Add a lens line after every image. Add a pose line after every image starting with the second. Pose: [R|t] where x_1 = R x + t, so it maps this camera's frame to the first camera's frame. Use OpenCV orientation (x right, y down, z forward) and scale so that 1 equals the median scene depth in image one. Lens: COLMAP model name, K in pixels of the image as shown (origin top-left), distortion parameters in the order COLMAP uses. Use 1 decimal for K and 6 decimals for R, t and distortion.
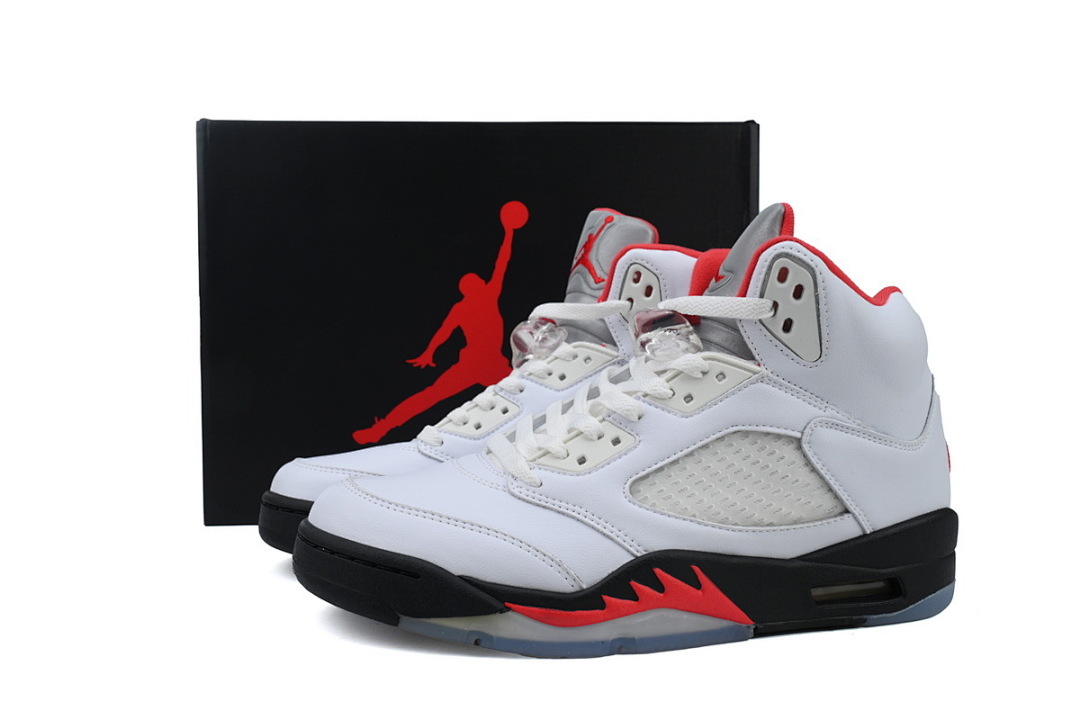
lens RADIAL K [[947.3, 0, 539.8], [0, 947.3, 361.6], [0, 0, 1]] dist [0.014354, -0.013440]
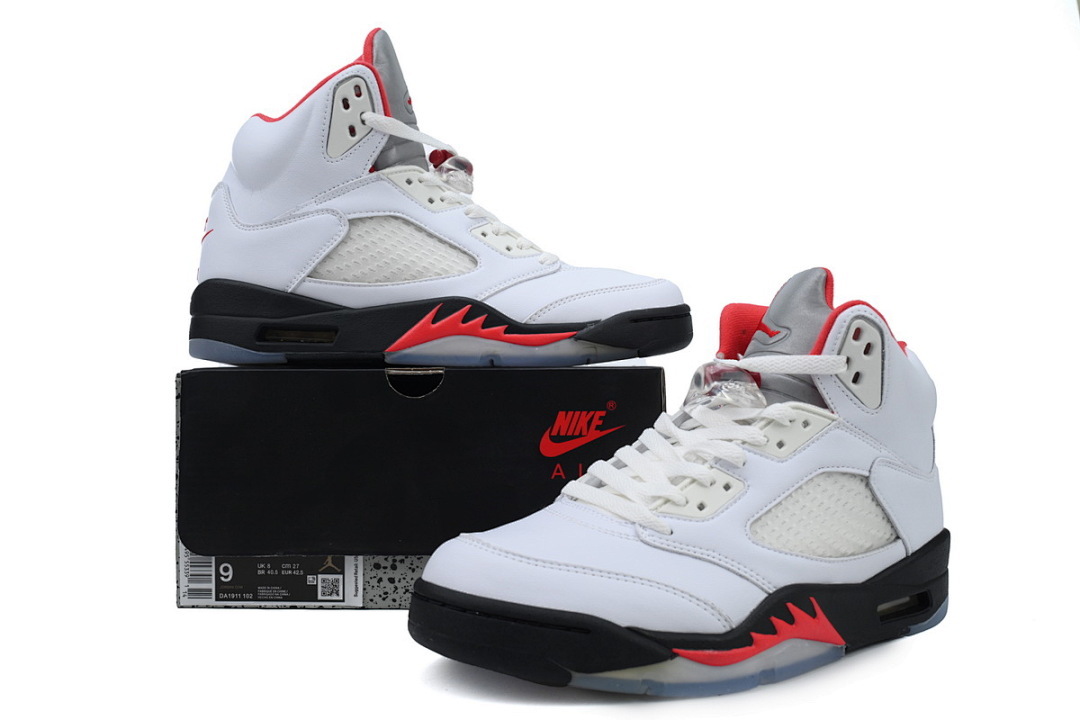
lens RADIAL K [[947.3, 0, 537.6], [0, 947.3, 355.3], [0, 0, 1]] dist [0.014354, -0.013440]
pose [[0.939026, -0.001070, 0.343844, -0.496885], [0.011593, 0.999525, -0.028550, -0.037487], [-0.343650, 0.030796, 0.938593, 0.058708]]
